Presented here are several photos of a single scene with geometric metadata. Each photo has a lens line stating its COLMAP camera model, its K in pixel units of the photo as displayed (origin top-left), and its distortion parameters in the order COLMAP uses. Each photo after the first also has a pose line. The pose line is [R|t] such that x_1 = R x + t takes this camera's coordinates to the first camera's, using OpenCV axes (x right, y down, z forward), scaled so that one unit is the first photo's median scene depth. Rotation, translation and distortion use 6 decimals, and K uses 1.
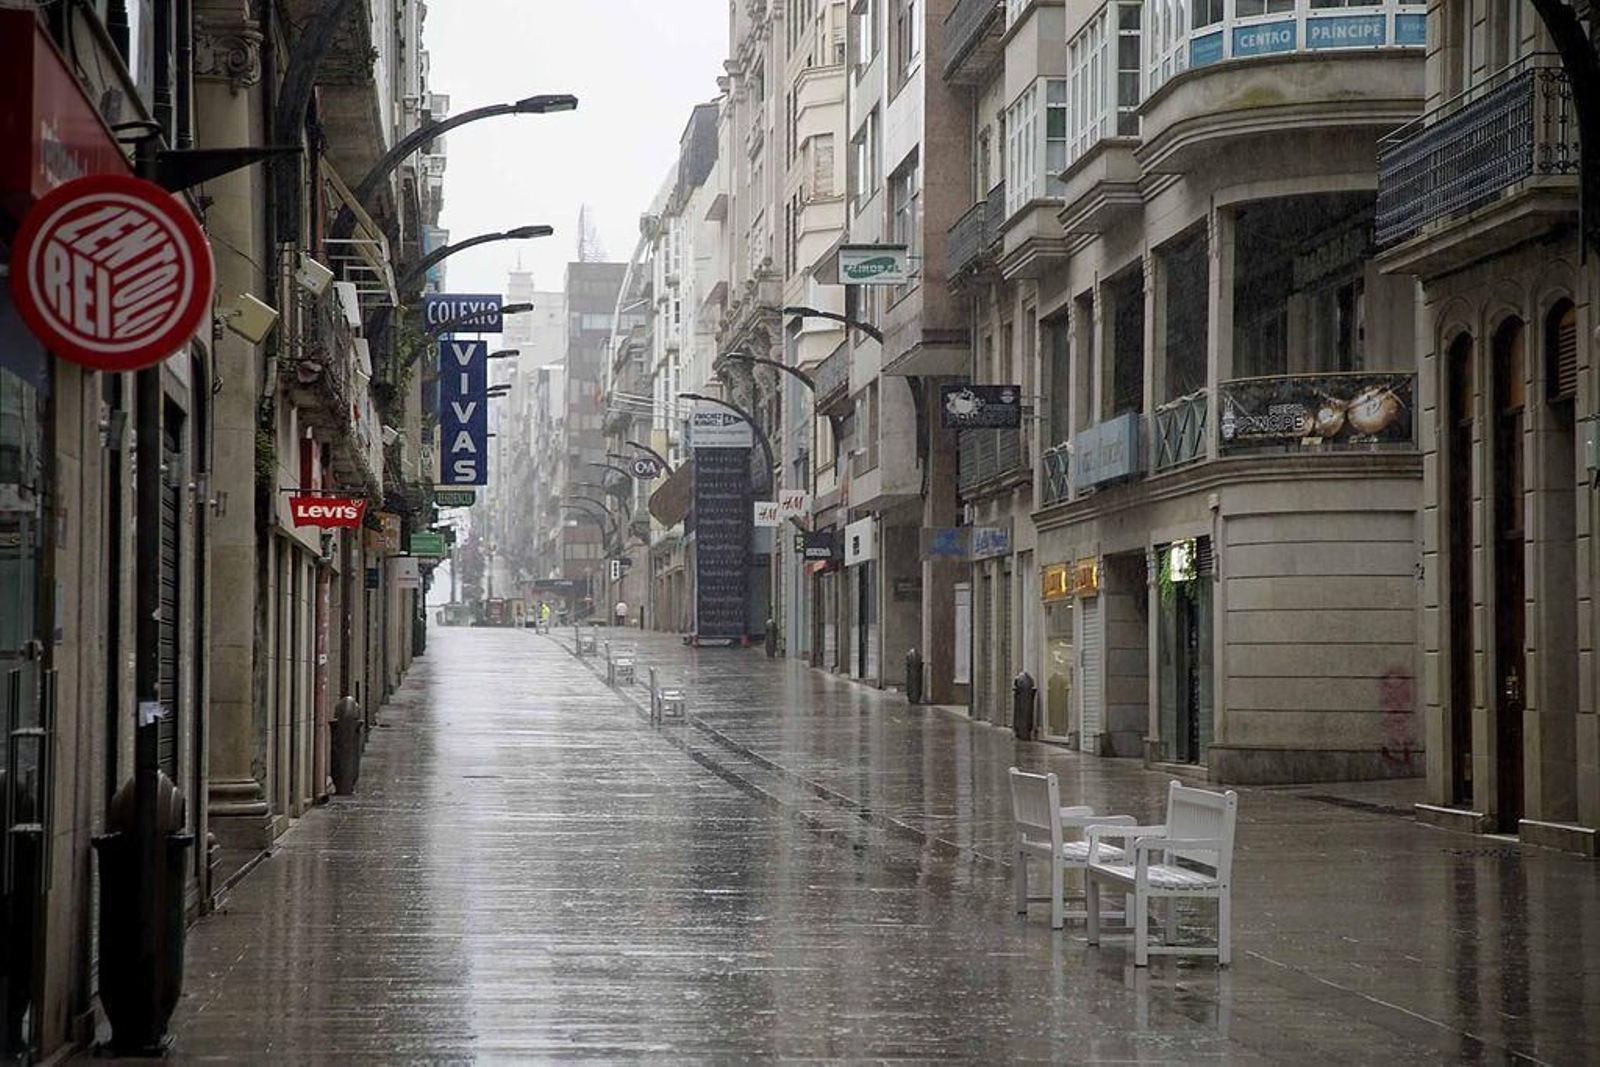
lens RADIAL K [[4267.8, 0, 800.0], [0, 4267.8, 533.5], [0, 0, 1]] dist [0.517533, 0.293921]
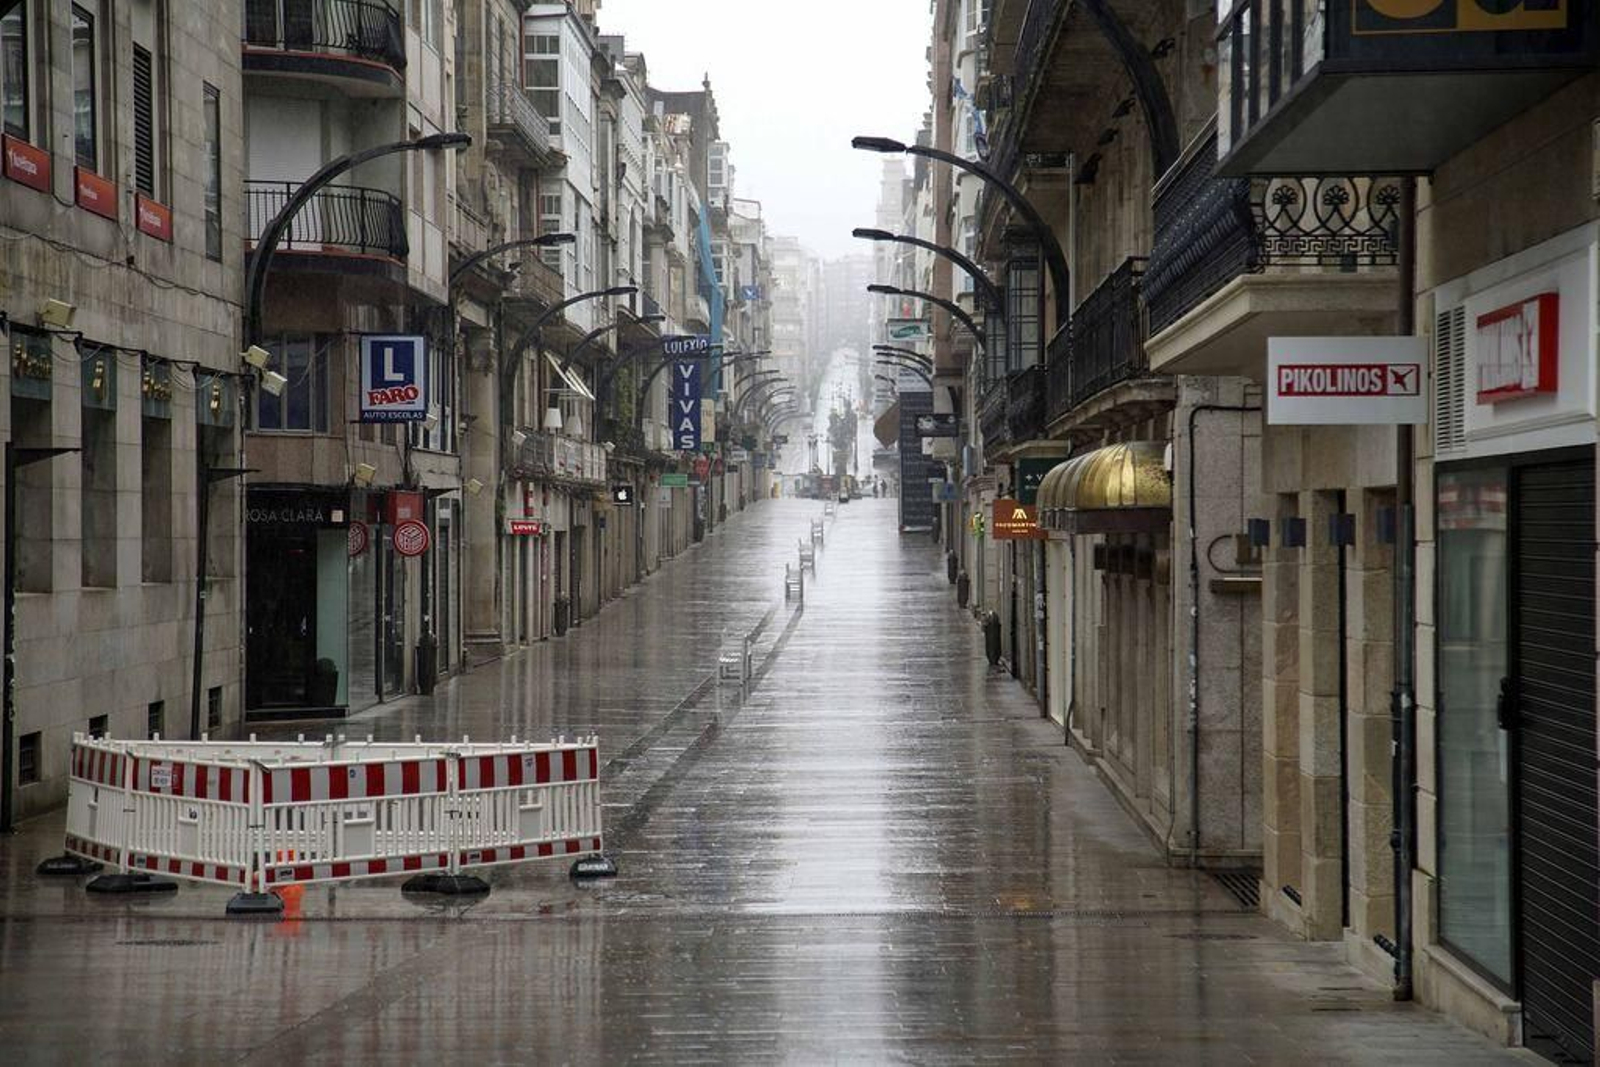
lens RADIAL K [[4267.8, 0, 800.0], [0, 4267.8, 533.5], [0, 0, 1]] dist [0.517533, 0.293921]
pose [[0.995186, -0.000873, -0.097996, 0.161646], [0.004442, 0.999335, 0.036204, -0.049510], [0.097900, -0.036465, 0.994528, -0.813983]]
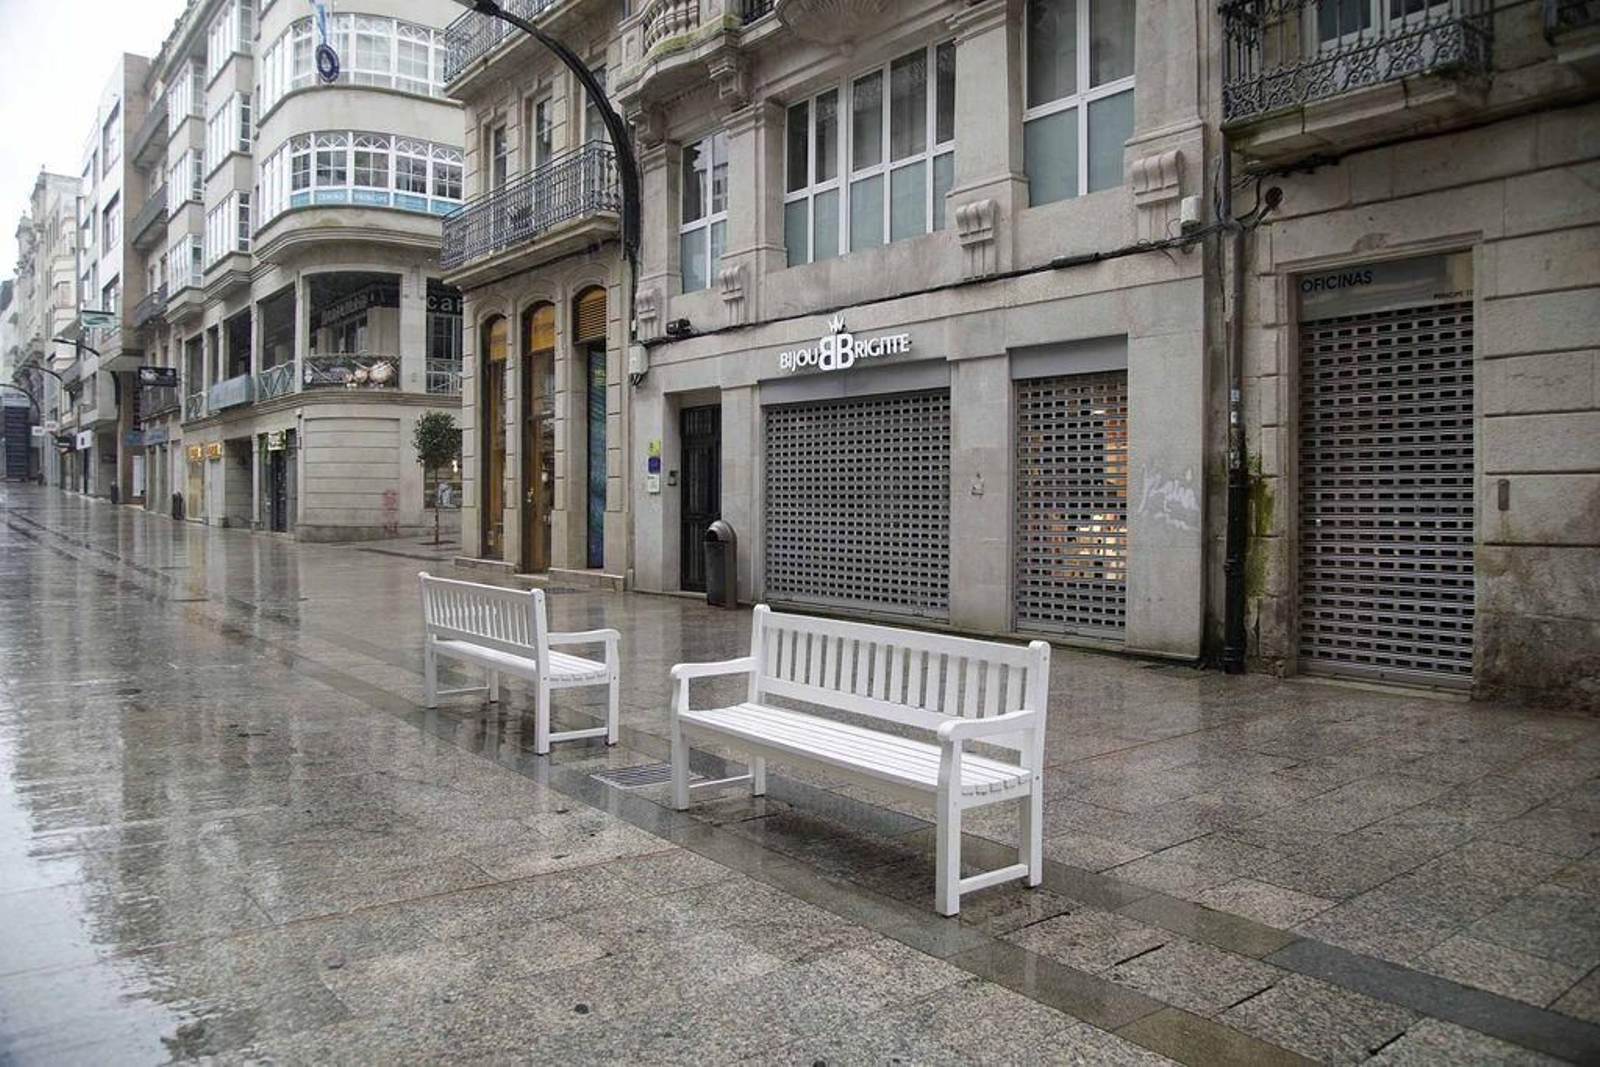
lens RADIAL K [[1182.3, 0, 800.0], [0, 1182.3, 533.5], [0, 0, 1]] dist [-0.093593, 0.078227]
pose [[0.834799, -0.008135, 0.550495, -0.012562], [-0.027363, 0.998042, 0.056243, 0.010428], [-0.549875, -0.062015, 0.832942, 0.280064]]
